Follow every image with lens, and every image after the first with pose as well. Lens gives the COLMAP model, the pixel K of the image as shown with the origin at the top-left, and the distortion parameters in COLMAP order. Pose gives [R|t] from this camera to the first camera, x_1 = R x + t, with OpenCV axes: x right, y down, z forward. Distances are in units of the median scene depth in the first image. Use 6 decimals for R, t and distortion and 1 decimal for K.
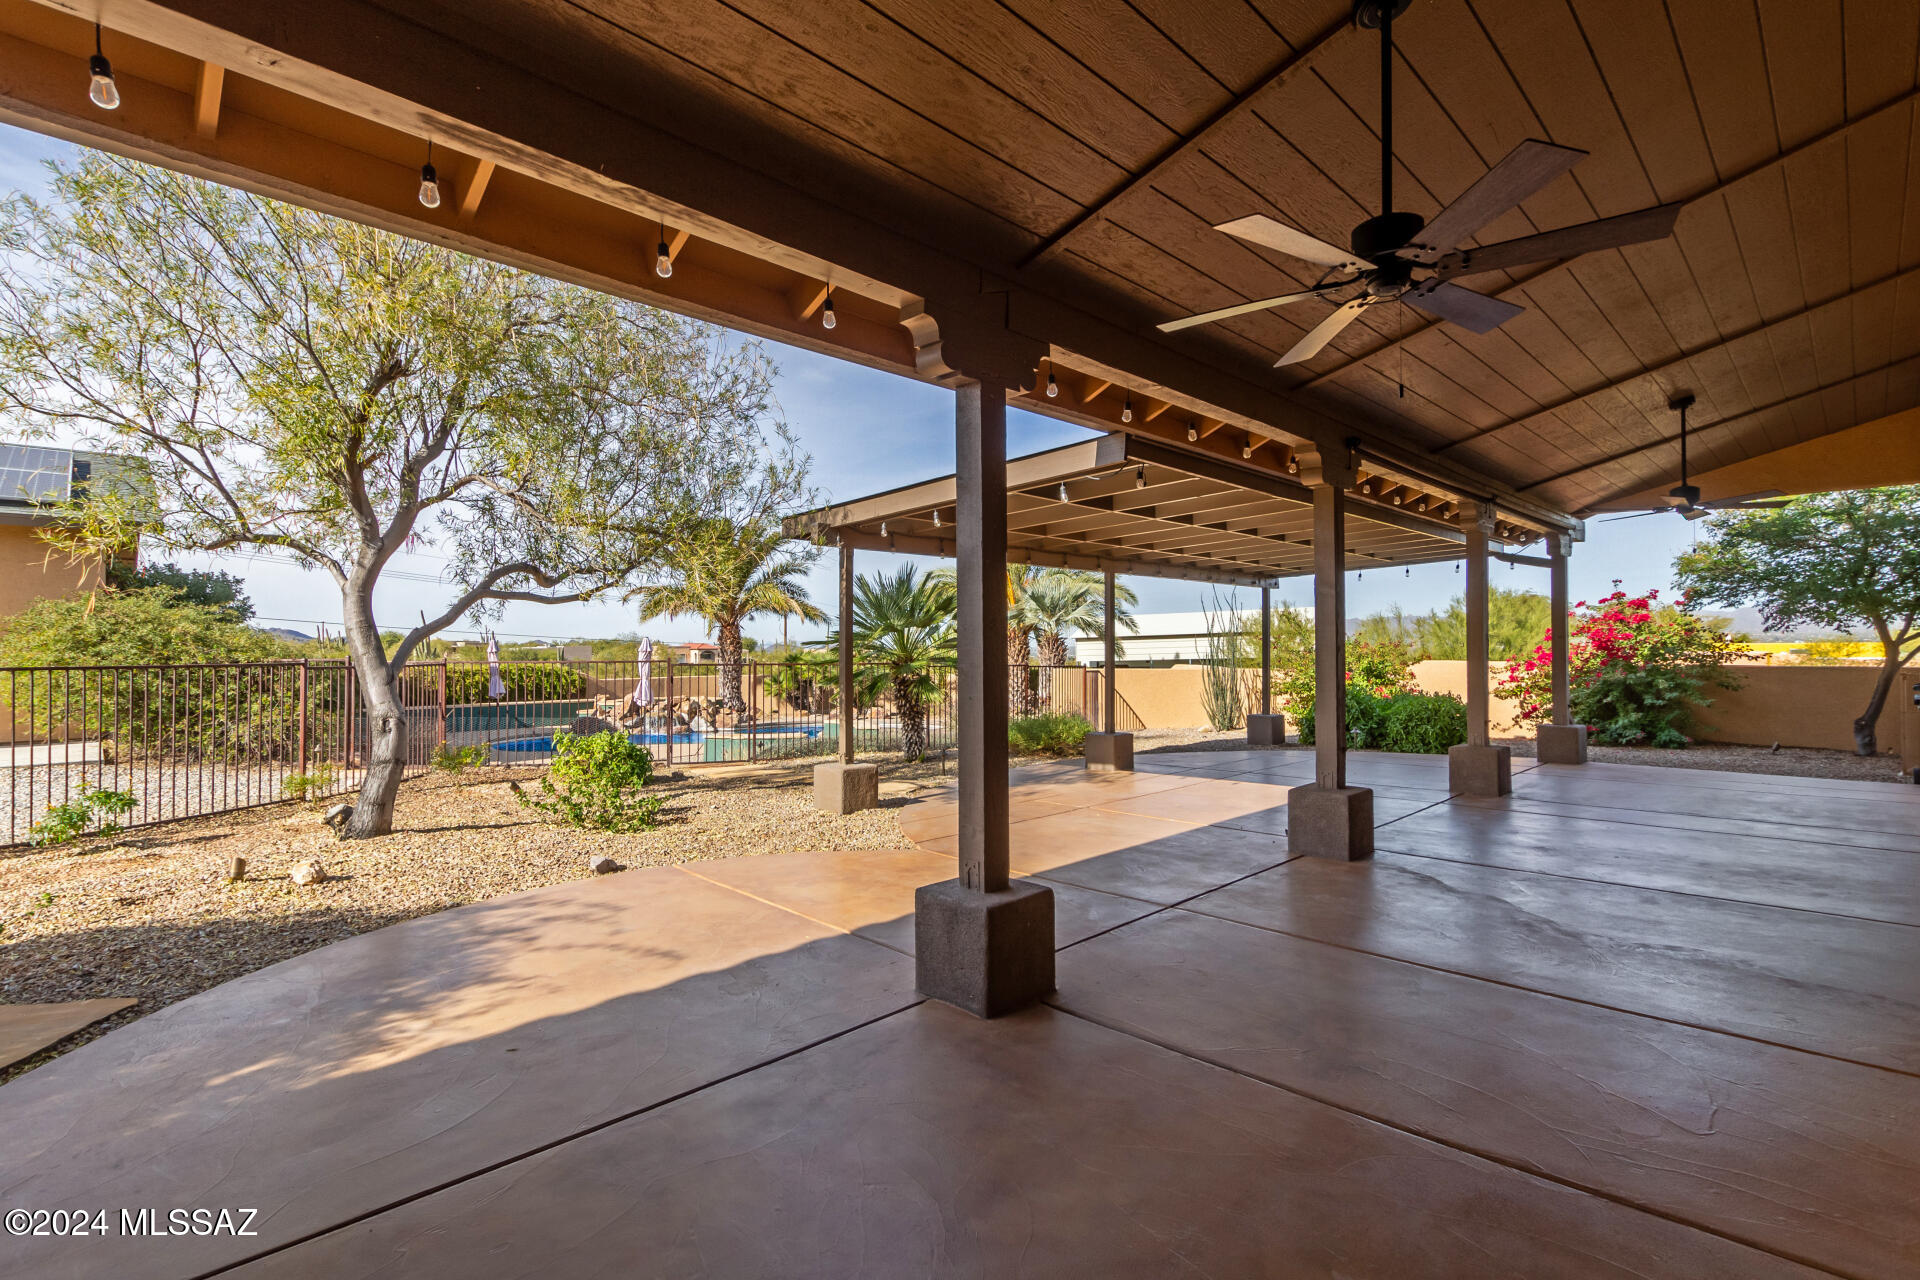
lens RADIAL K [[850.2, 0, 960.0], [0, 850.2, 640.0], [0, 0, 1]] dist [0.028353, 0.000126]
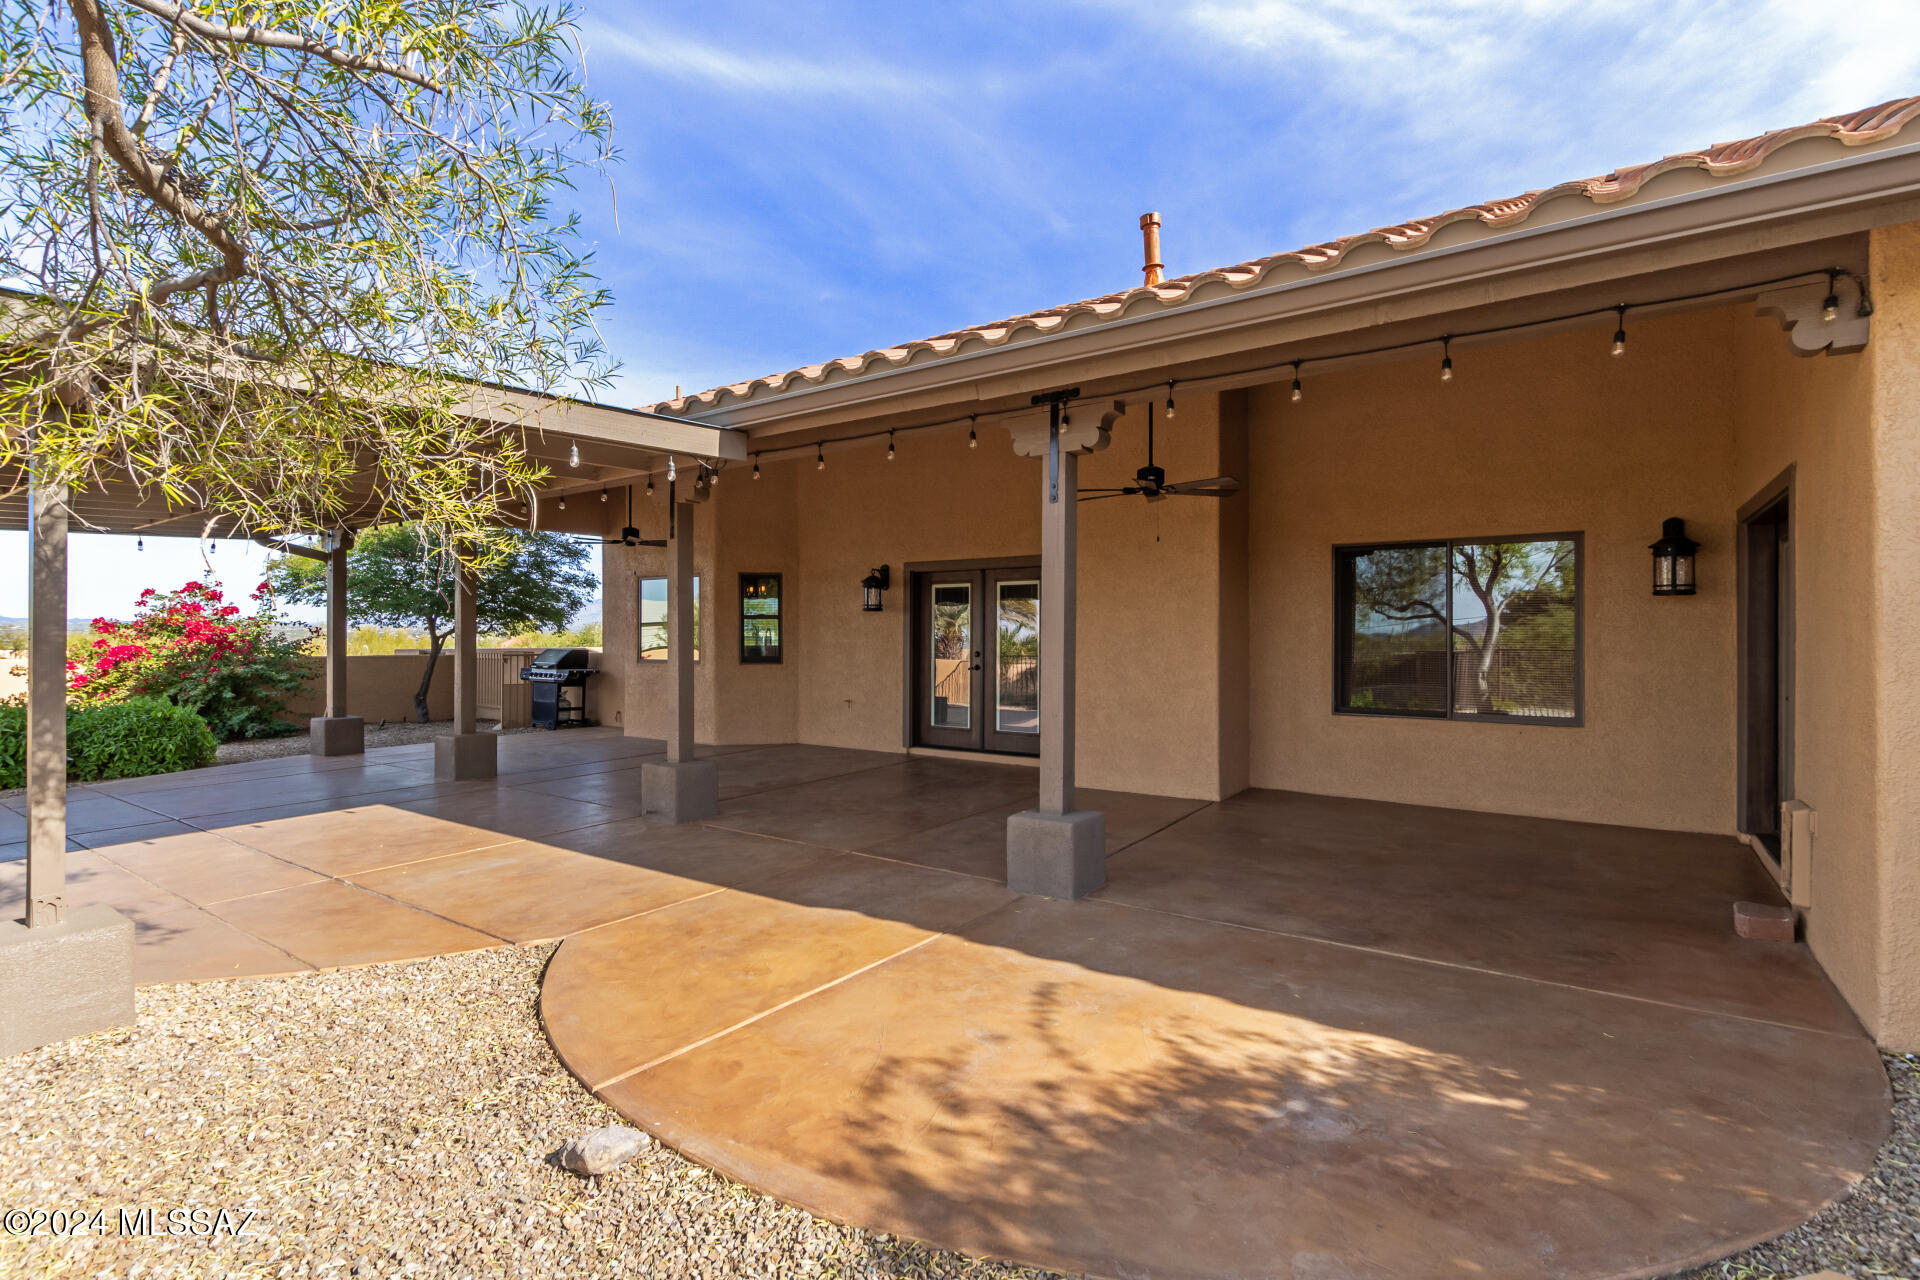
lens RADIAL K [[850.2, 0, 960.0], [0, 850.2, 640.0], [0, 0, 1]] dist [0.028353, 0.000126]
pose [[-0.142145, -0.001515, 0.989845, -1.118694], [-0.005202, 0.999986, 0.000784, 0.009303], [-0.989832, -0.005037, -0.142151, 1.144881]]
